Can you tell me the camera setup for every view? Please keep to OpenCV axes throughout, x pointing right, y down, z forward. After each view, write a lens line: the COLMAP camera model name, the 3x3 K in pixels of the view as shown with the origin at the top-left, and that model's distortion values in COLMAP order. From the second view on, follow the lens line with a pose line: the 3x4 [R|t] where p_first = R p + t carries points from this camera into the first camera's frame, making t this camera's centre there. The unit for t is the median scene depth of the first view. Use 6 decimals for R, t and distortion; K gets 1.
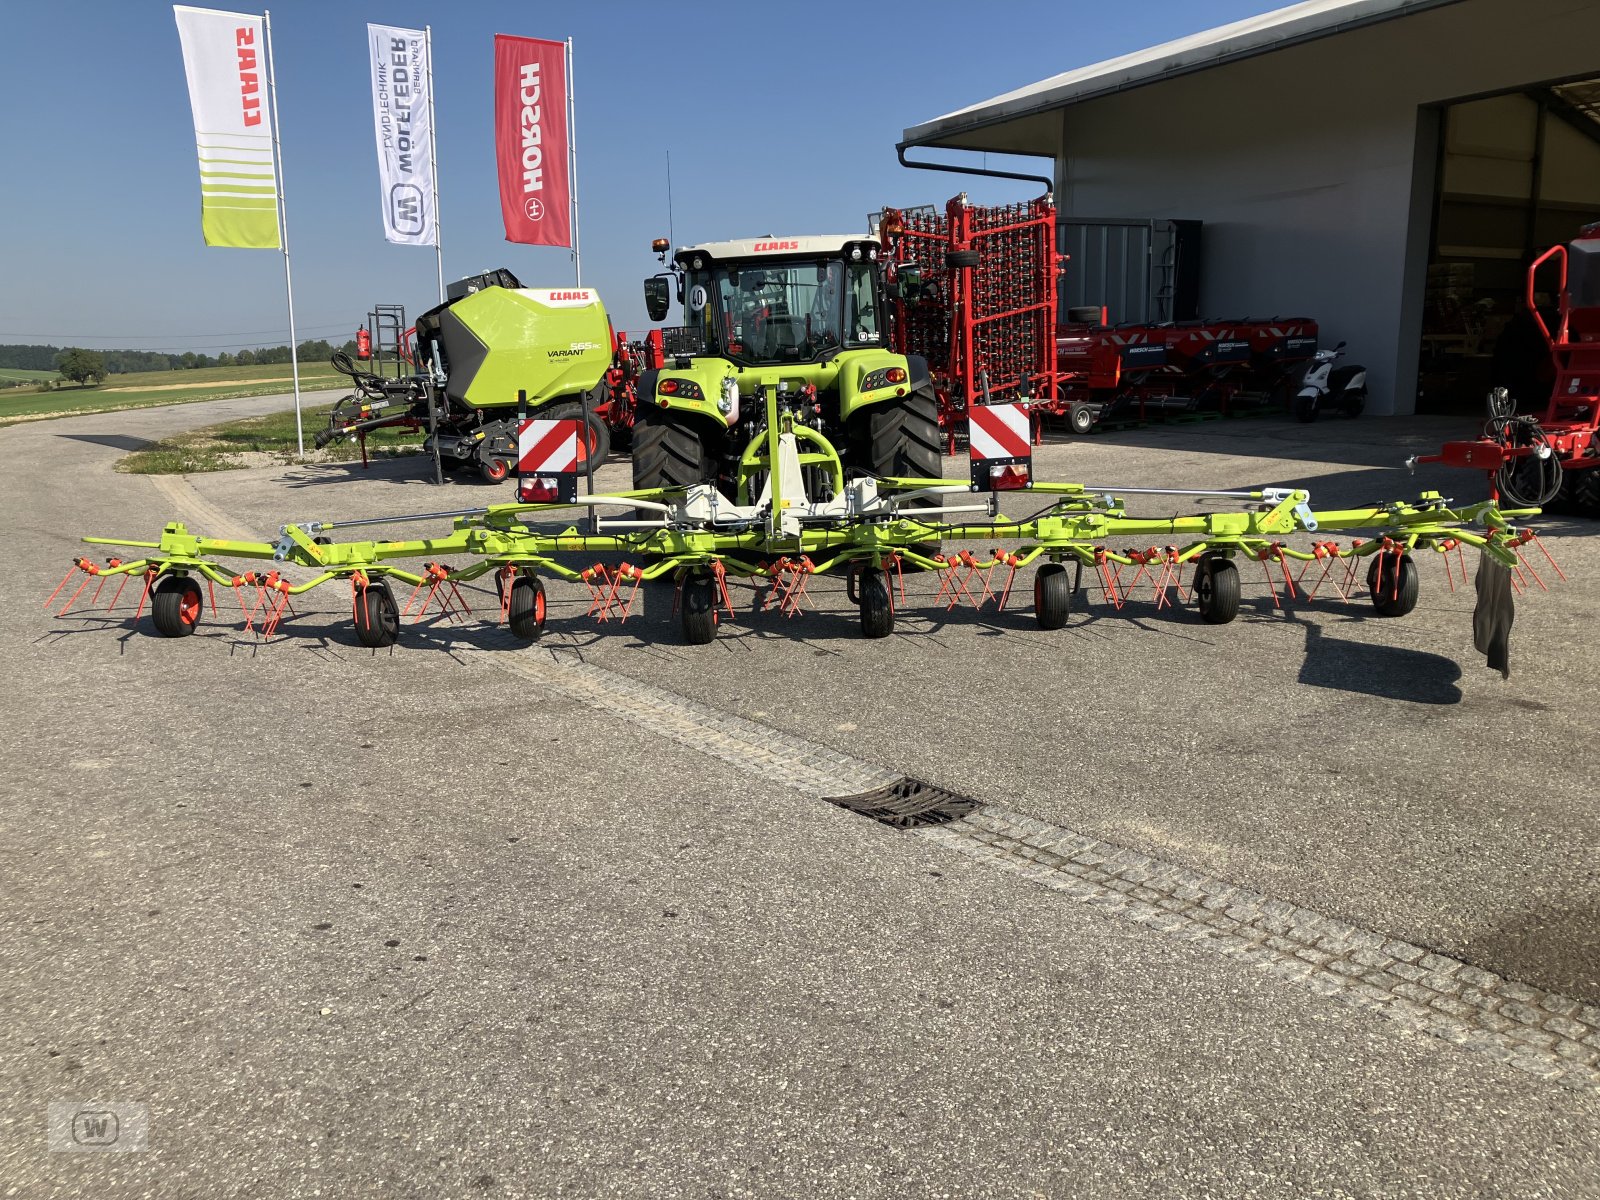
lens RADIAL K [[1284.5, 0, 800.0], [0, 1284.5, 600.0], [0, 0, 1]] dist [0.011803, -0.008521]
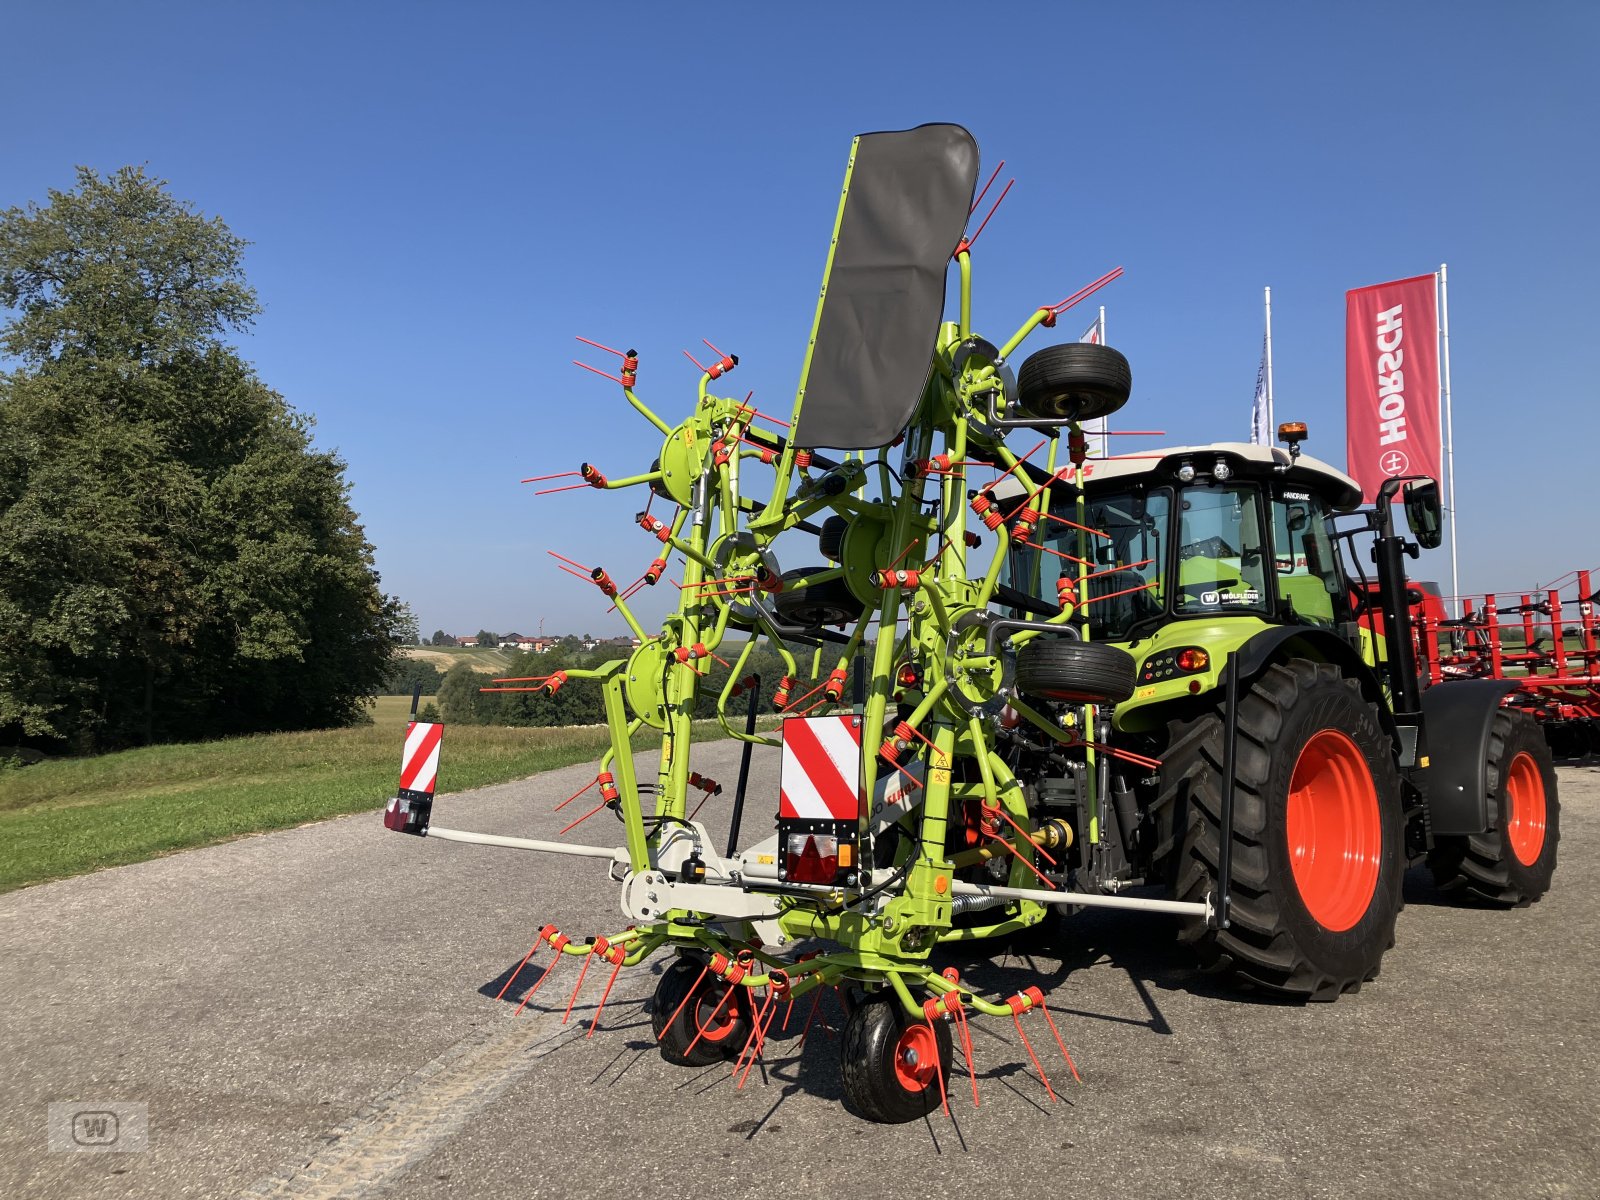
lens RADIAL K [[1307.0, 0, 781.3], [0, 1307.0, 592.9], [0, 0, 1]] dist [0.002437, 0.016273]
pose [[0.674693, -0.038863, -0.737074, 0.199346], [-0.125788, 0.977950, -0.166706, -0.040098], [0.727301, 0.205190, 0.654928, 0.228554]]
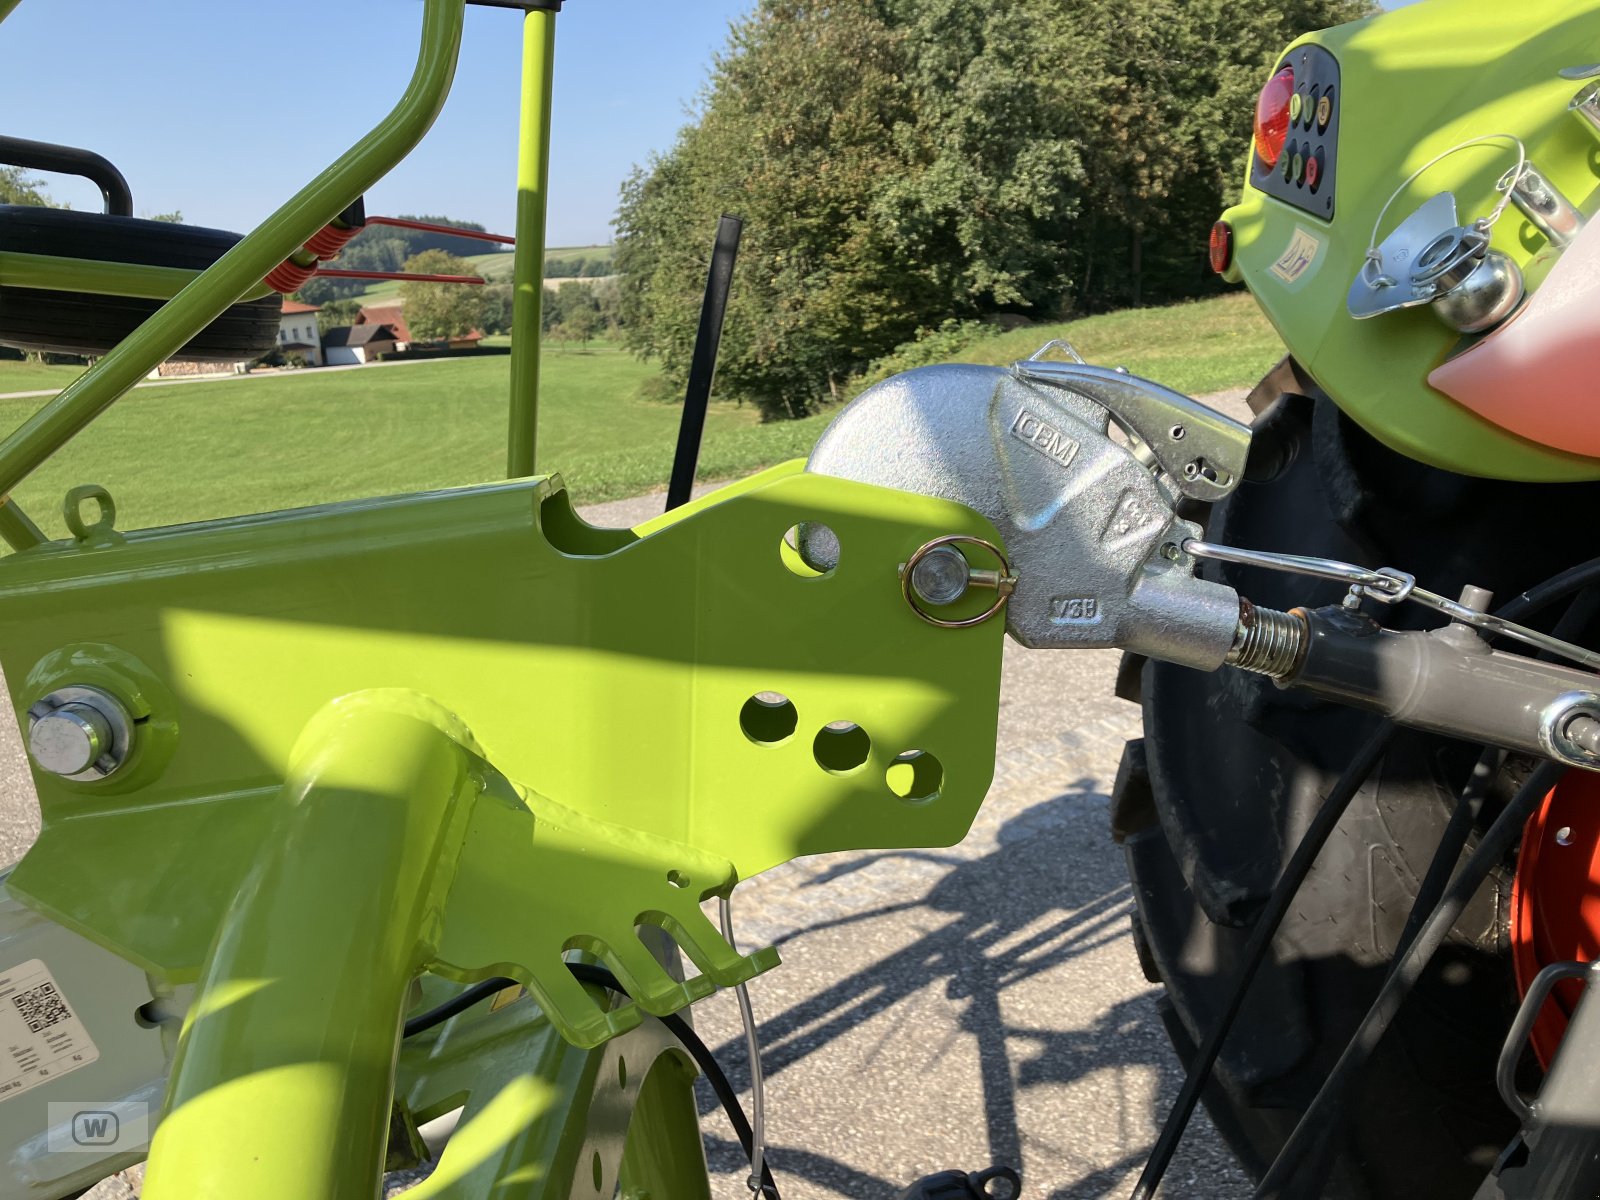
lens RADIAL K [[1307.6, 0, 805.4], [0, 1307.6, 610.9], [0, 0, 1]] dist [0.005552, 0.000885]
pose [[-0.017167, 0.269052, -0.962973, 0.022085], [-0.106113, 0.957185, 0.269327, -0.074273], [0.994206, 0.106808, 0.012118, 0.479349]]
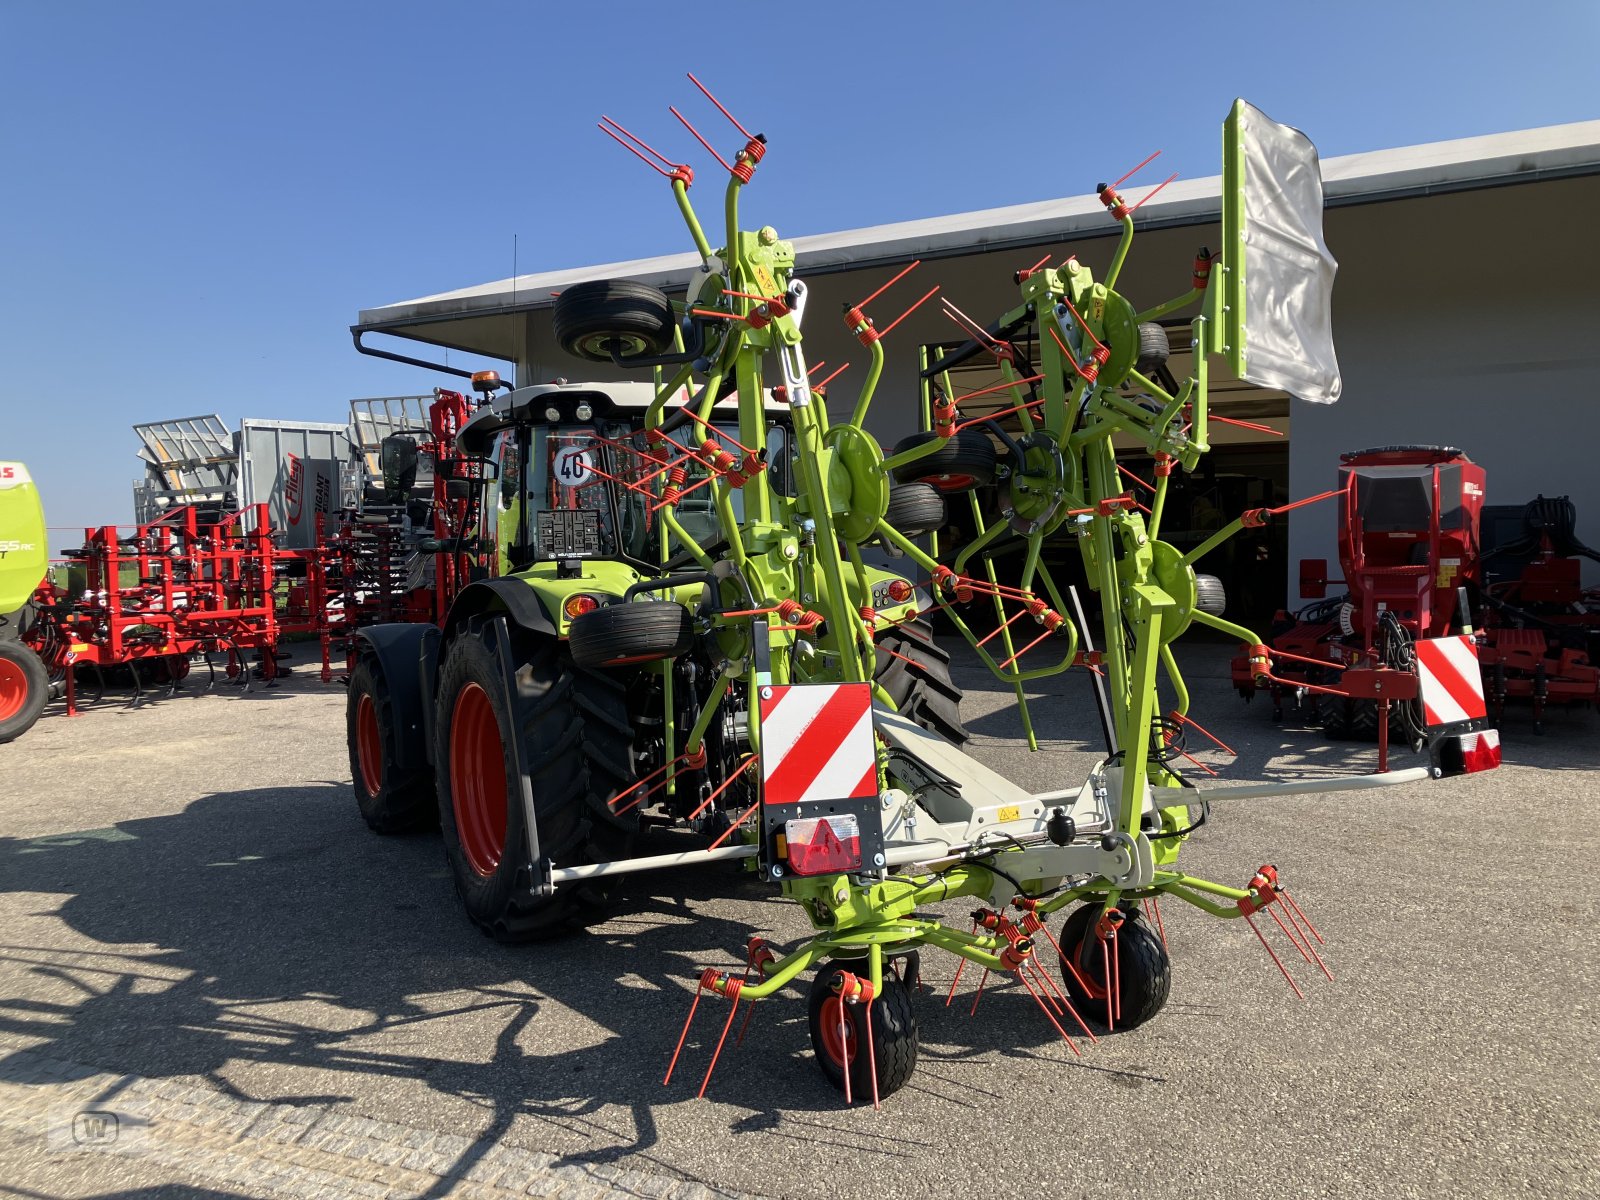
lens RADIAL K [[1284.5, 0, 800.0], [0, 1284.5, 600.0], [0, 0, 1]] dist [0.011803, -0.008521]
pose [[0.850573, 0.005843, 0.525825, -0.164543], [0.083656, 0.985701, -0.146275, -0.037592], [-0.519160, 0.168405, 0.837921, 0.228266]]
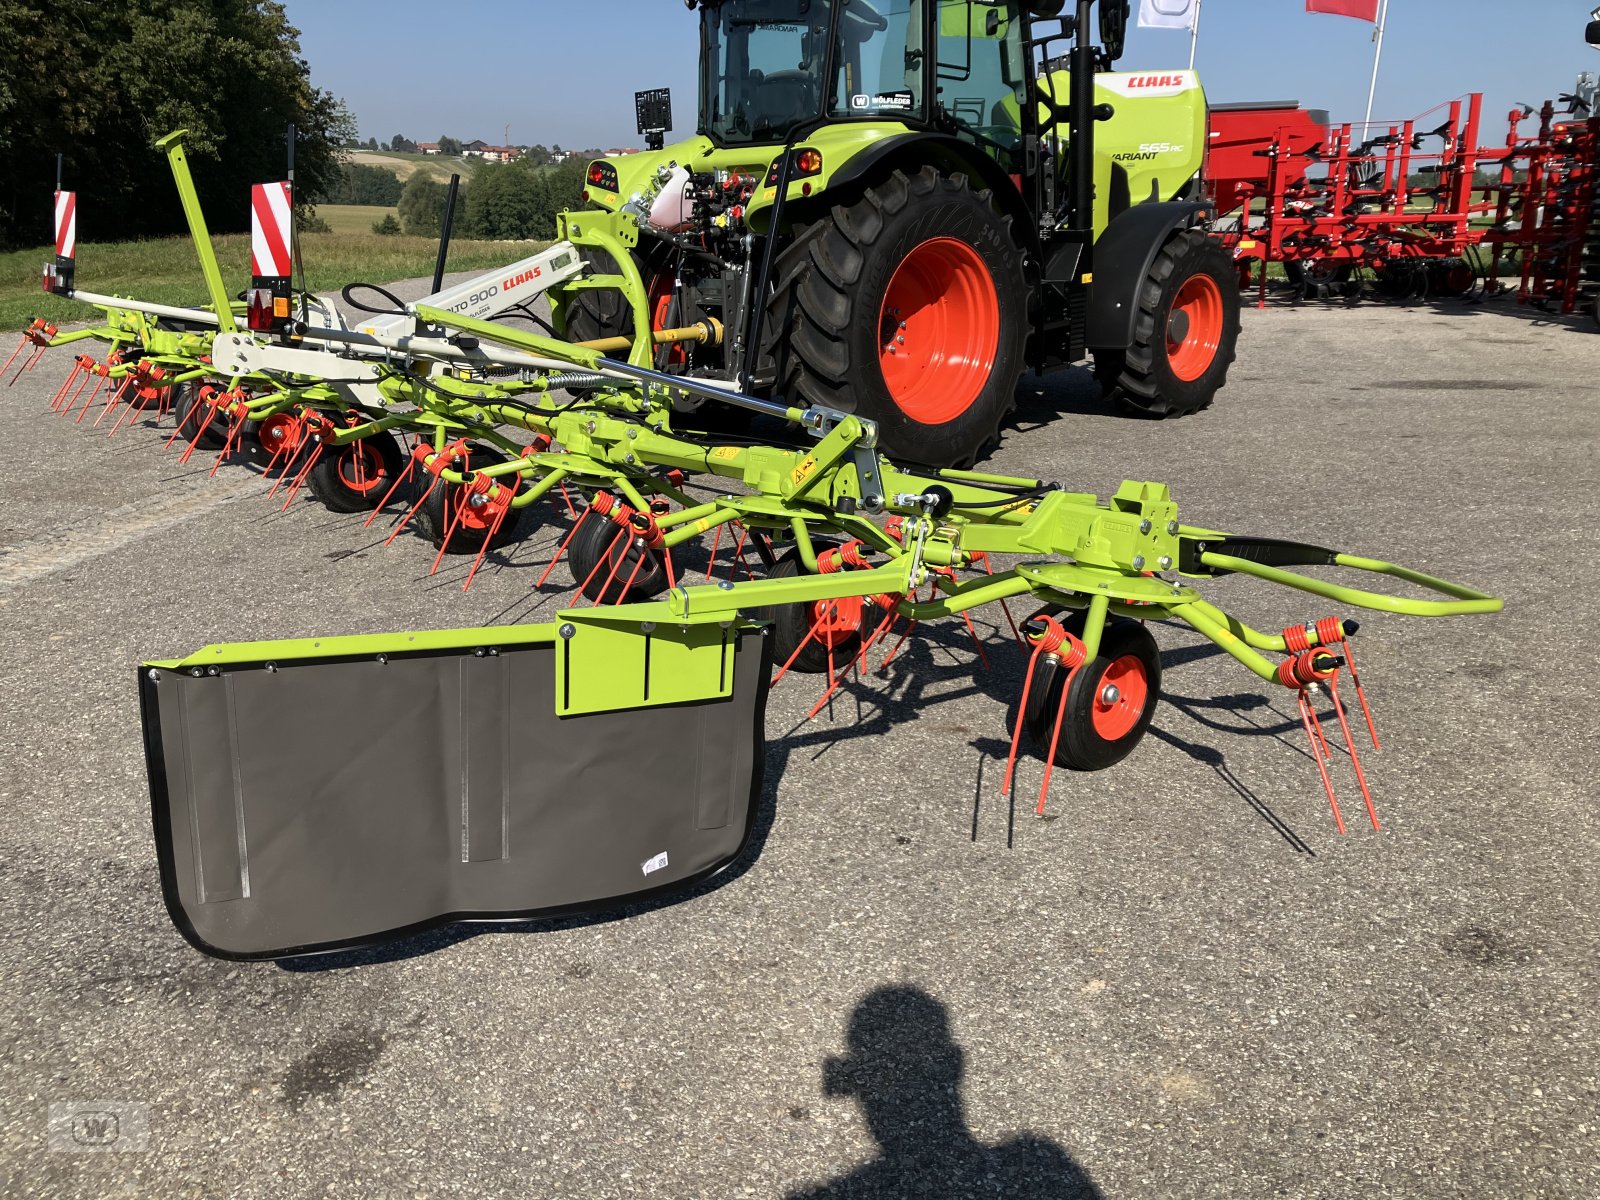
lens RADIAL K [[1311.5, 0, 790.7], [0, 1311.5, 609.9], [0, 0, 1]] dist [0.016564, -0.016745]
pose [[0.686062, 0.247522, -0.684143, 0.280125], [-0.160138, 0.968661, 0.189873, -0.042130], [0.709701, -0.020707, 0.704199, 0.269930]]
